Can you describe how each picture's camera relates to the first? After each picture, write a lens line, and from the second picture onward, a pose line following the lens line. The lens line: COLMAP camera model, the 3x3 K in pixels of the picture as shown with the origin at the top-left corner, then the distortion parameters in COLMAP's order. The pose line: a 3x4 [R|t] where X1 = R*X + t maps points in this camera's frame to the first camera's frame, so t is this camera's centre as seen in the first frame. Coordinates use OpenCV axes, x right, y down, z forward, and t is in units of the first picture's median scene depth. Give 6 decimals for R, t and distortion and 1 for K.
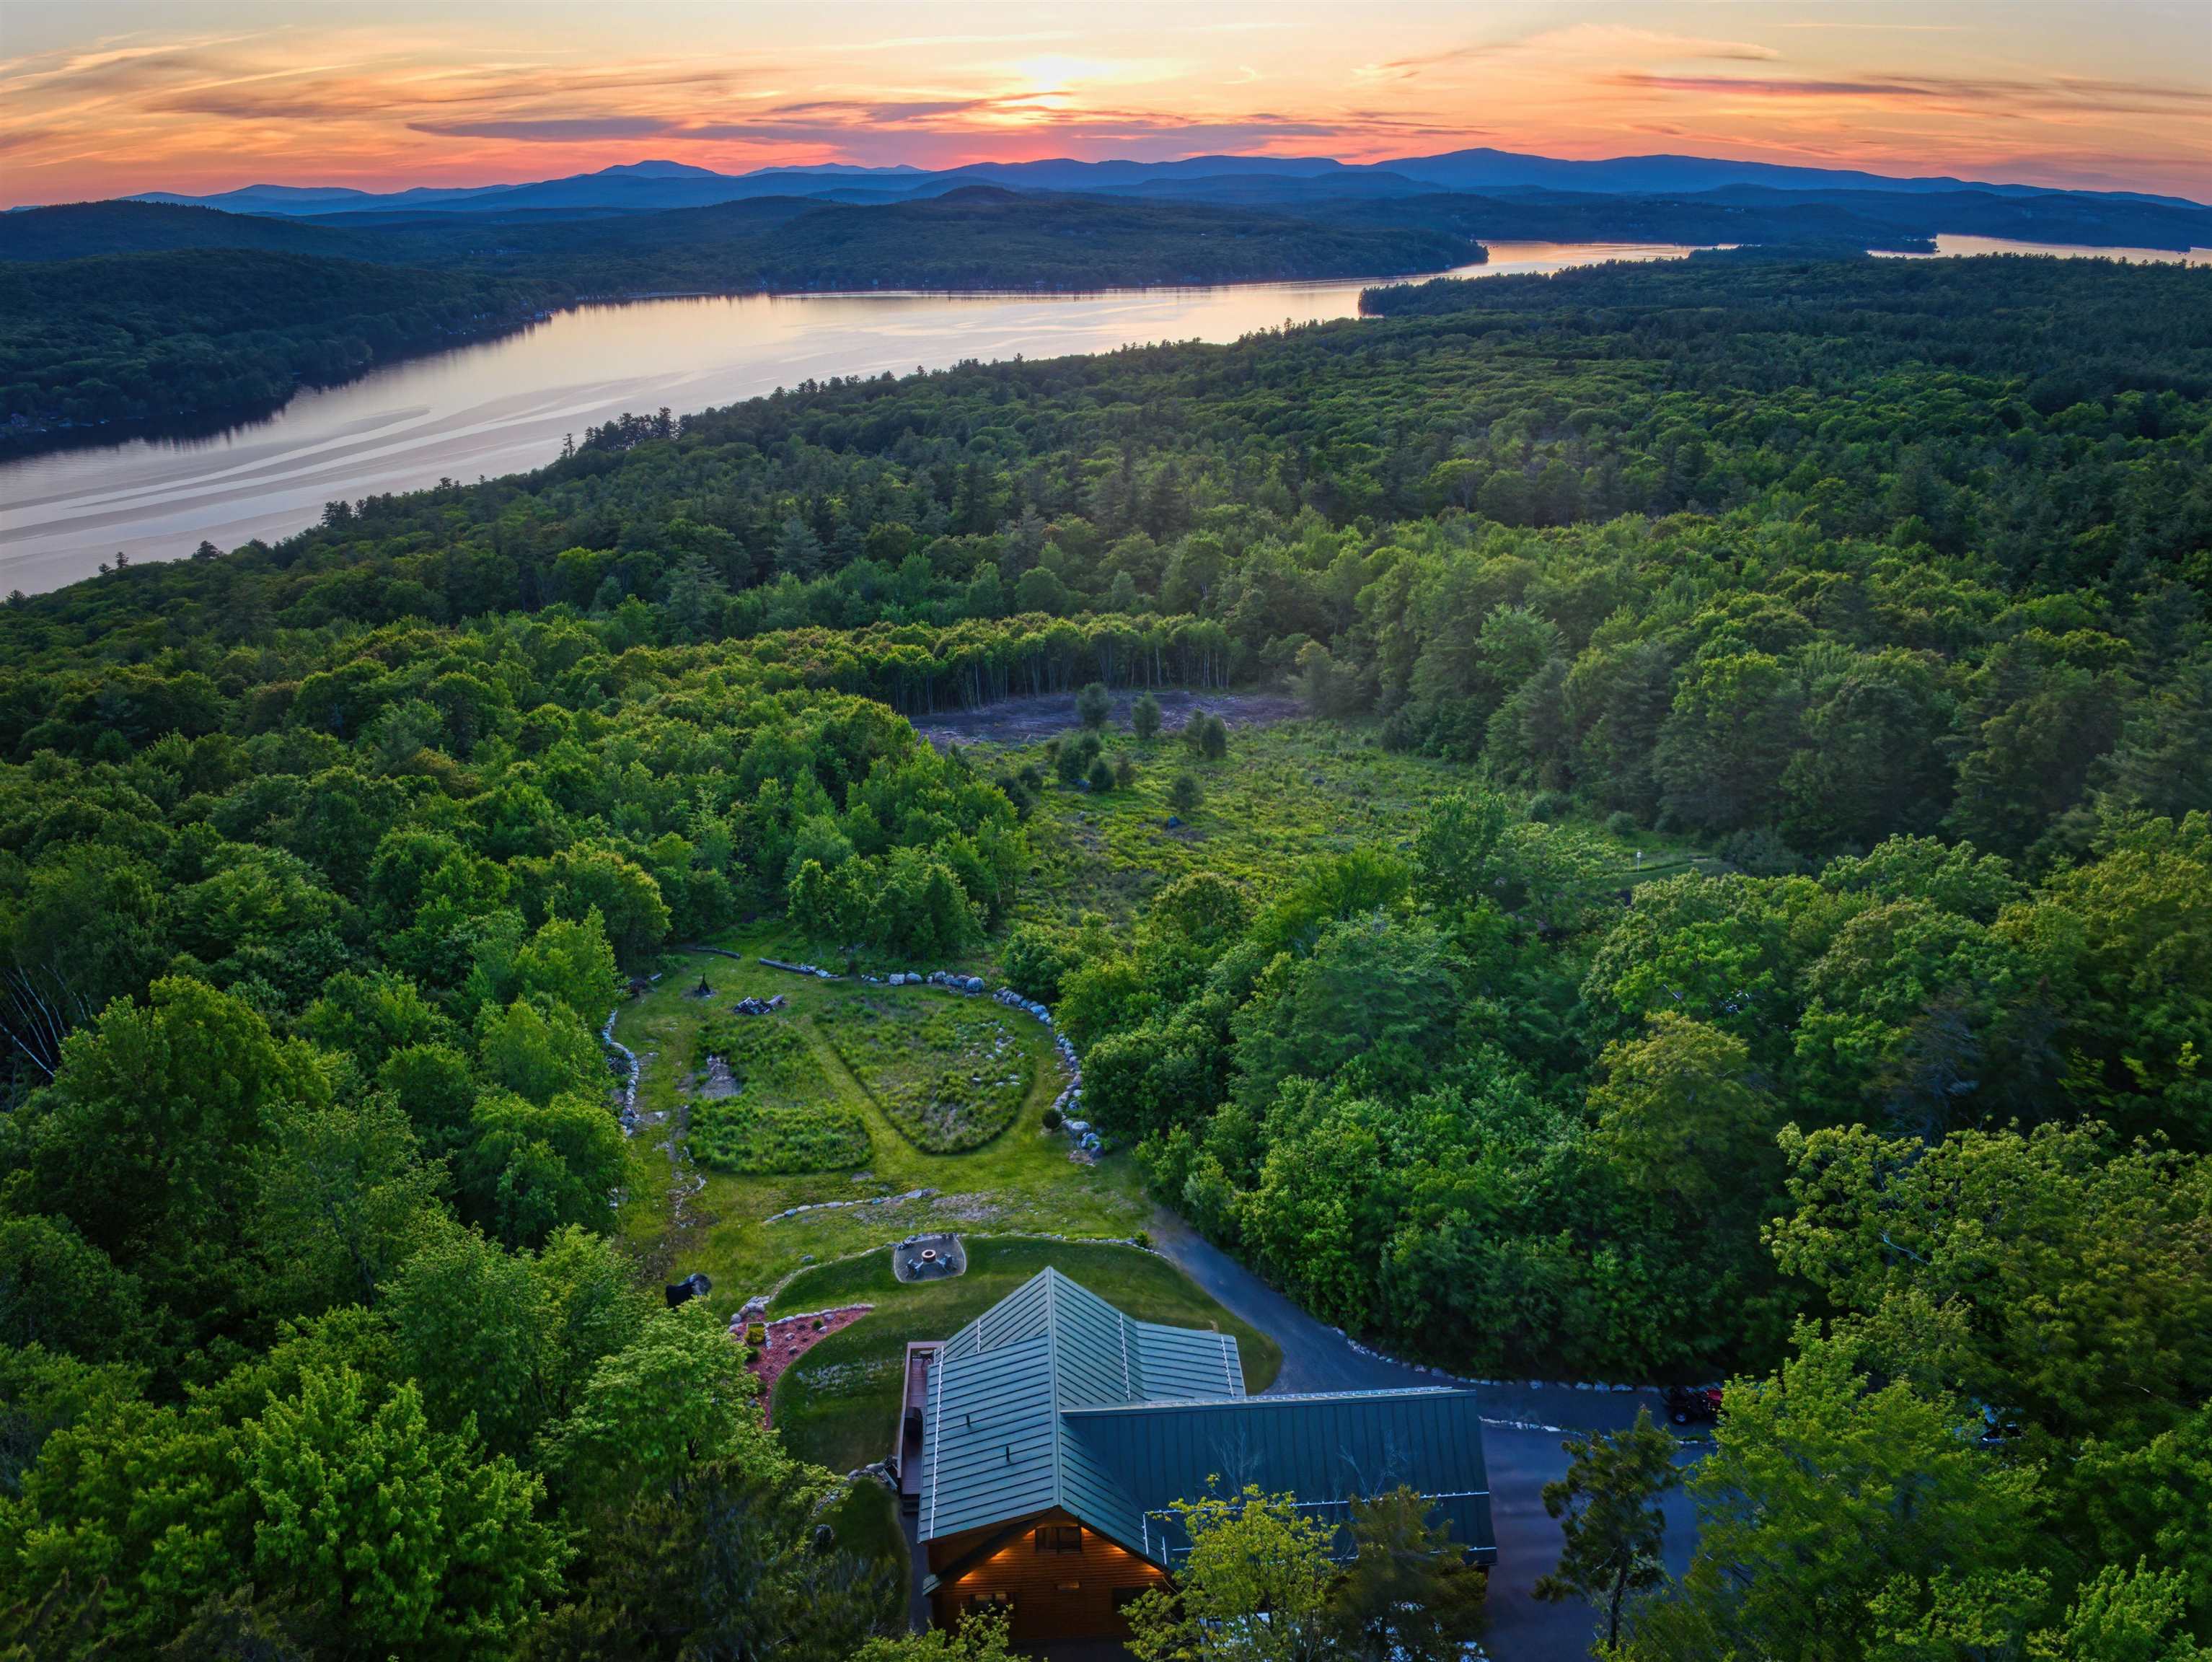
lens RADIAL K [[1624.8, 0, 1106.0], [0, 1624.8, 831.0], [0, 0, 1]] dist [-0.097423, -0.002606]
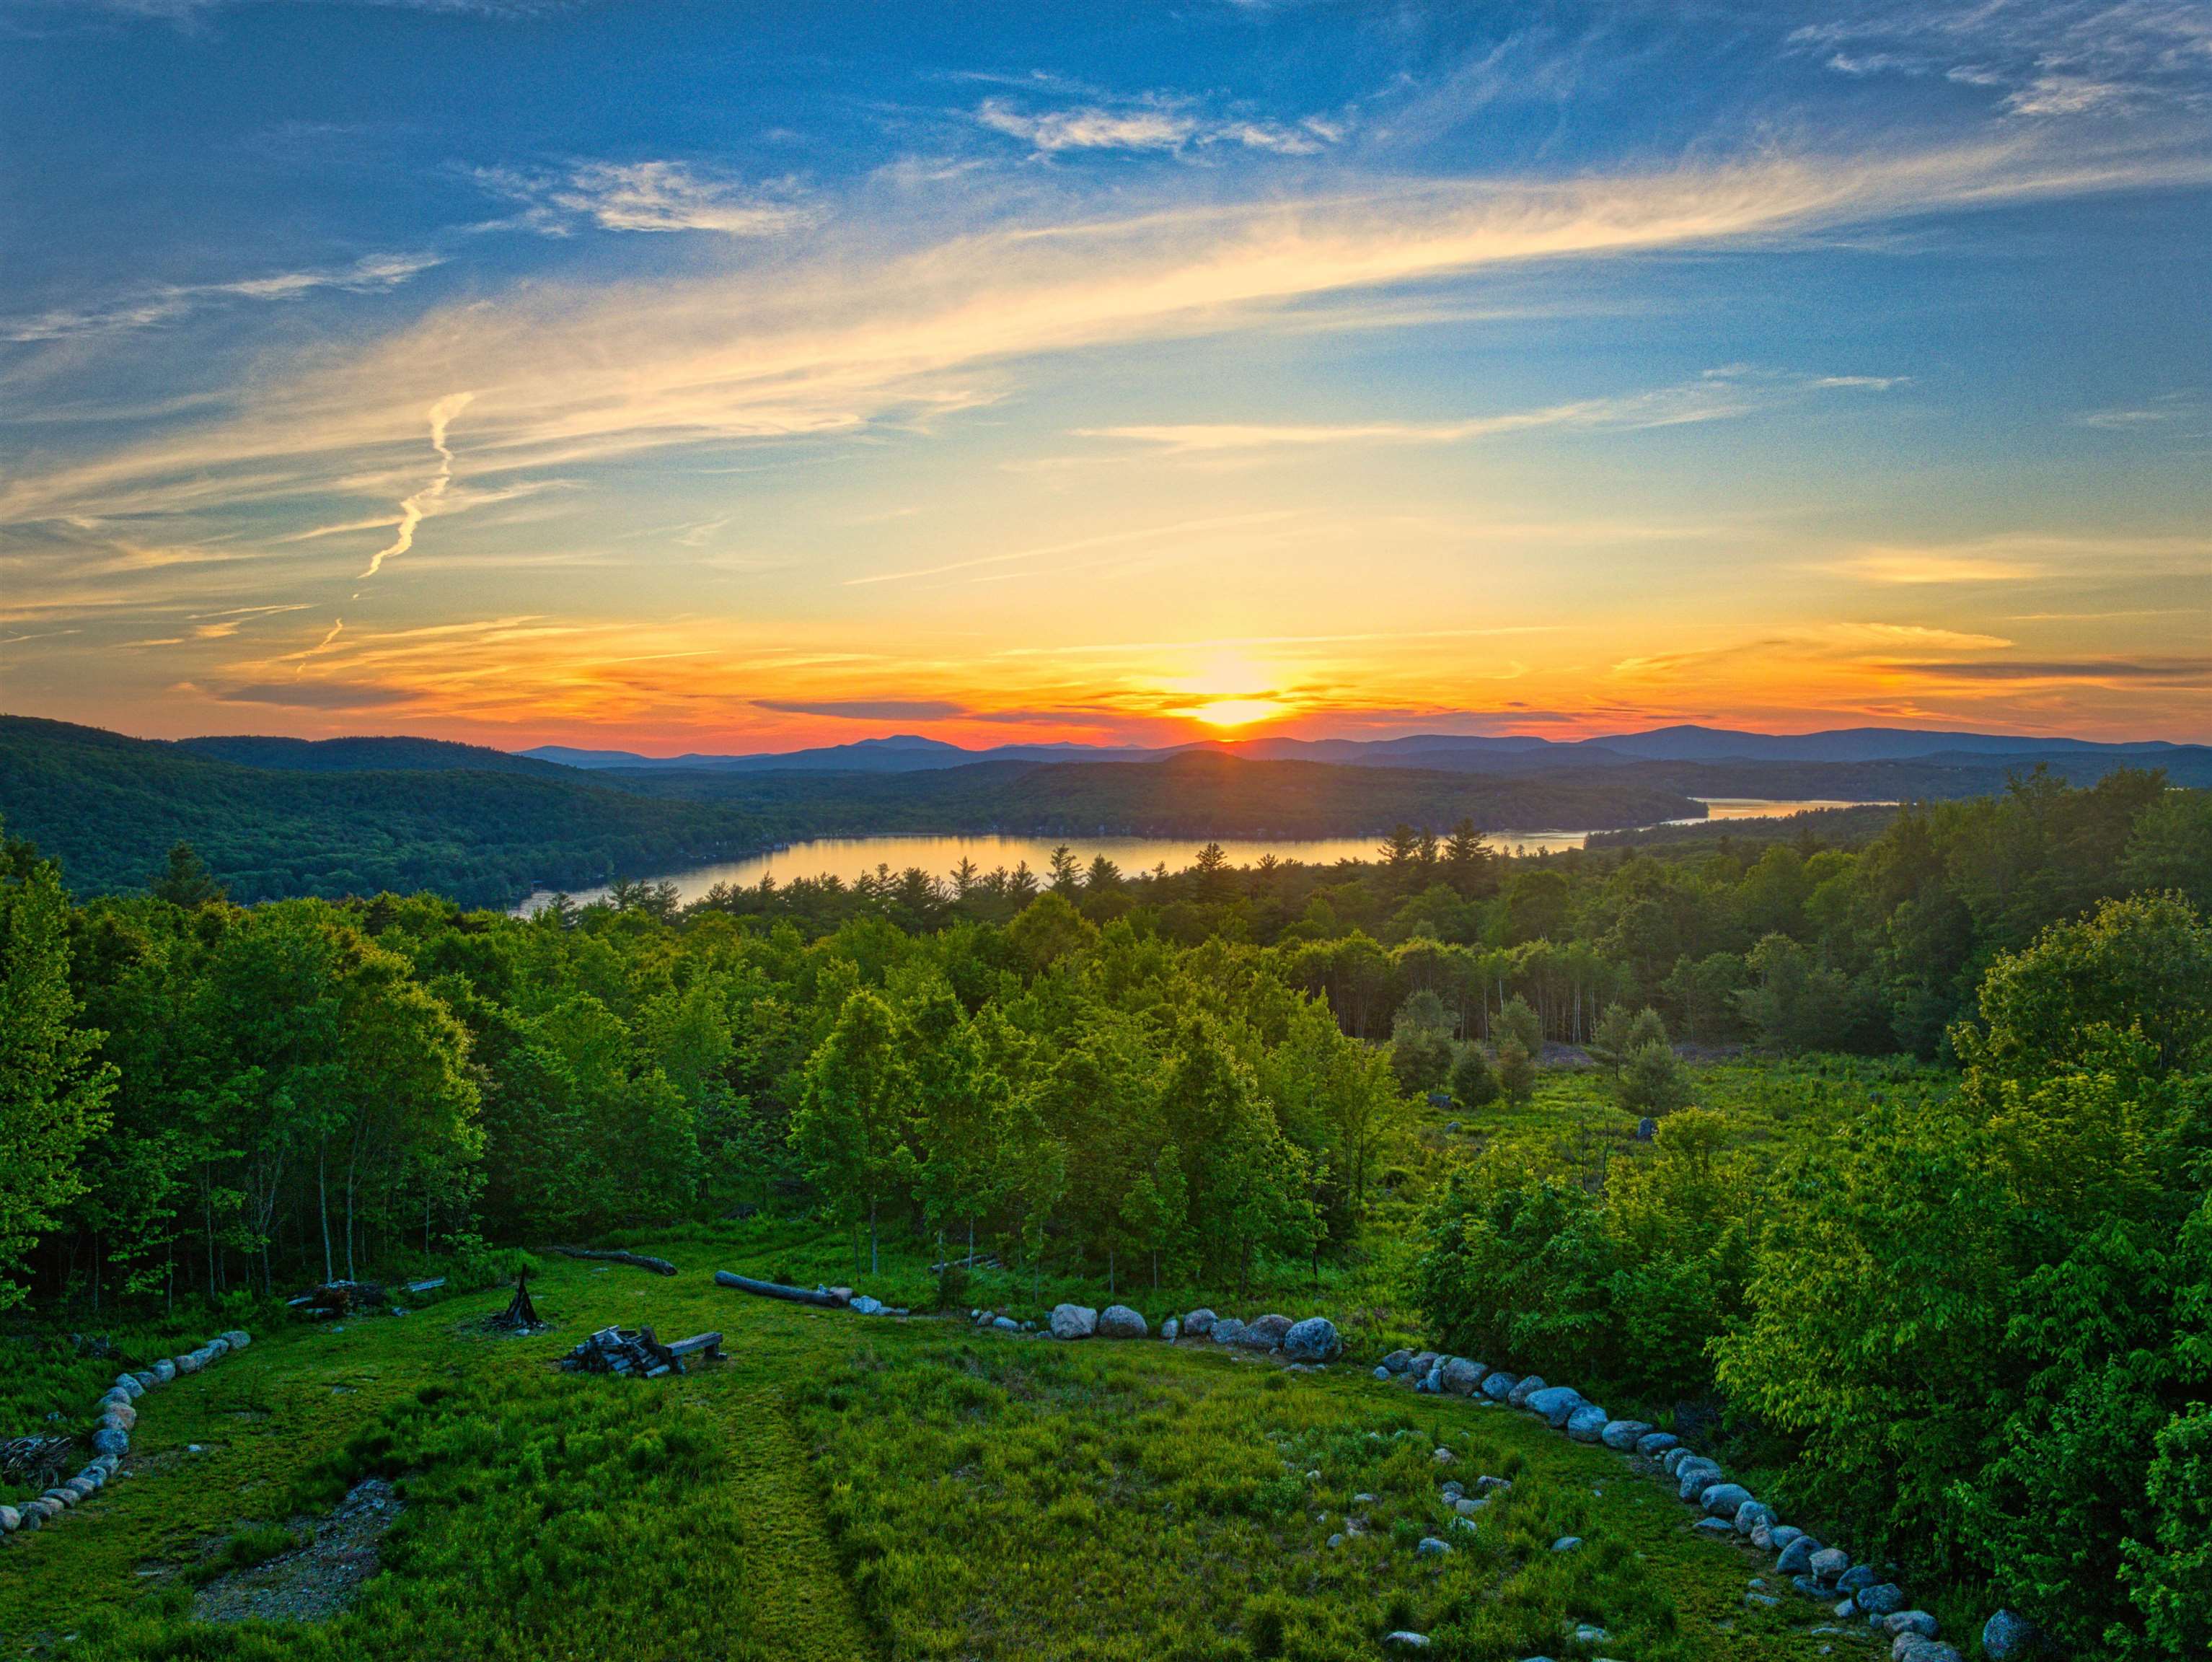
lens RADIAL K [[1624.8, 0, 1106.0], [0, 1624.8, 831.0], [0, 0, 1]] dist [-0.097423, -0.002606]
pose [[0.991168, 0.006697, -0.132442, -0.078480], [-0.050433, 0.942717, -0.329761, 0.105160], [0.122647, 0.333528, 0.934728, 0.652754]]
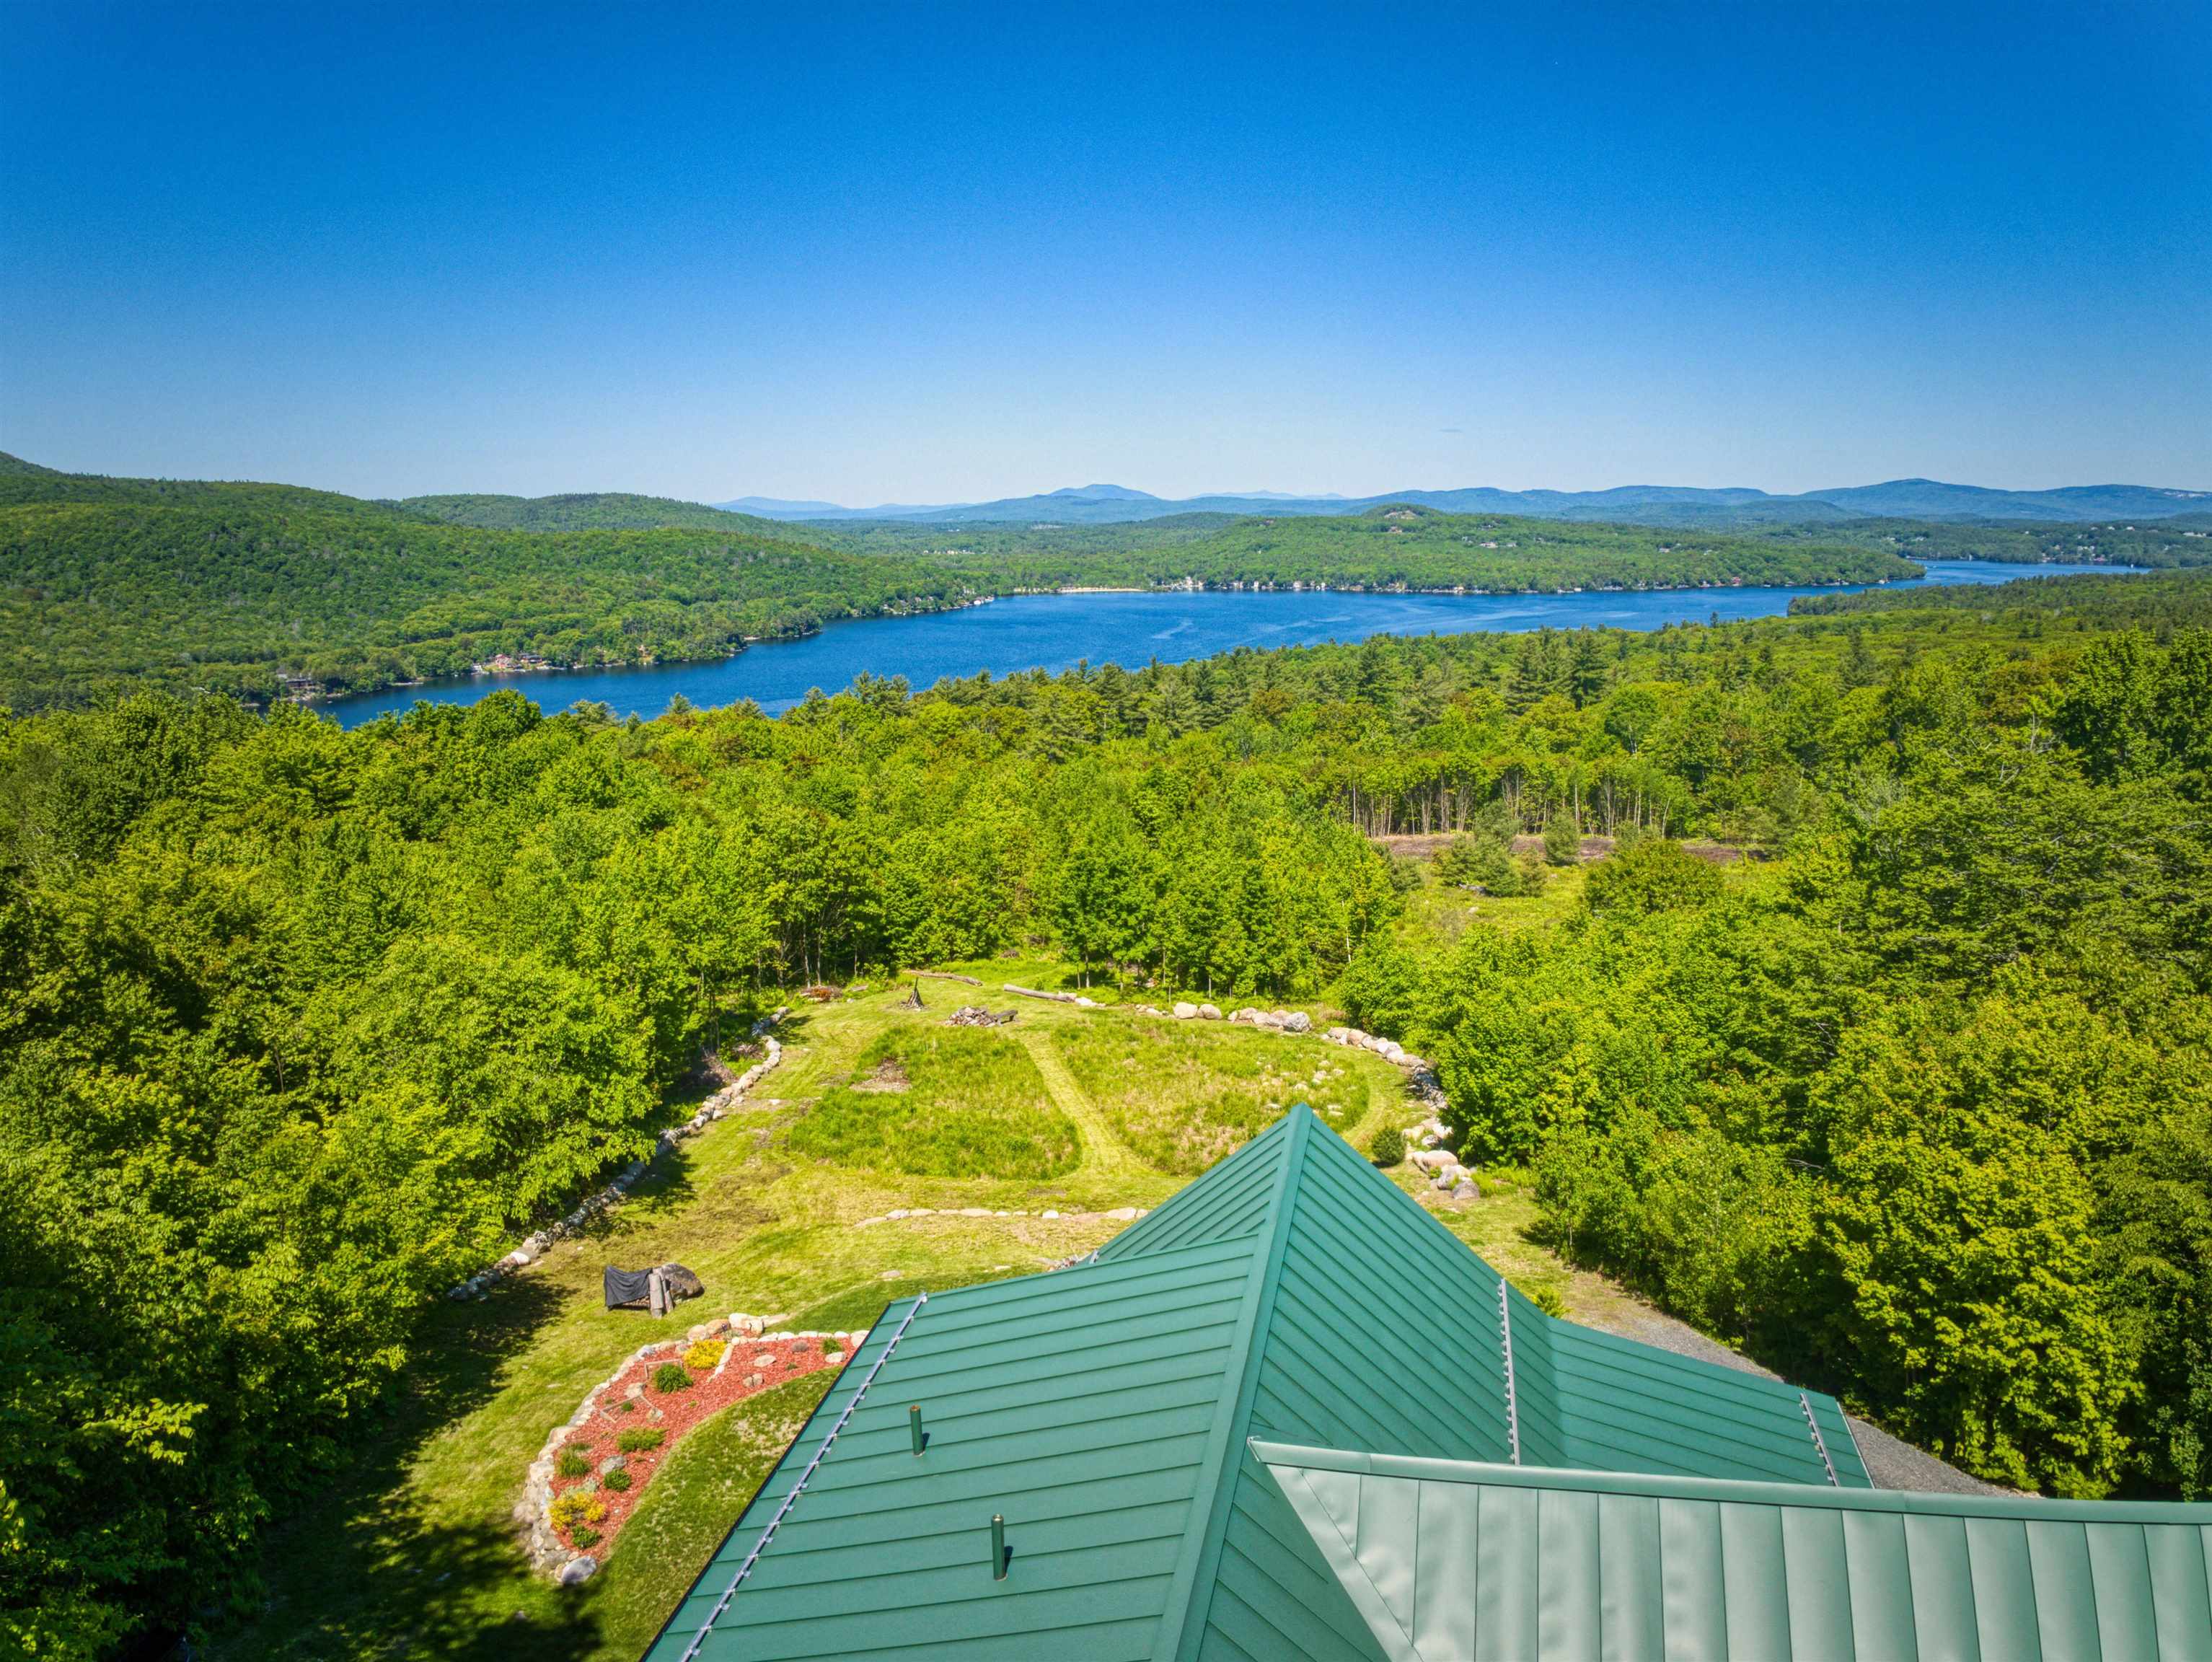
lens RADIAL K [[1624.8, 0, 1106.0], [0, 1624.8, 831.0], [0, 0, 1]] dist [-0.097423, -0.002606]
pose [[0.967962, 0.046620, -0.246730, 0.004361], [-0.091328, 0.980680, -0.172991, 0.138203], [0.233898, 0.189982, 0.953519, 0.322939]]
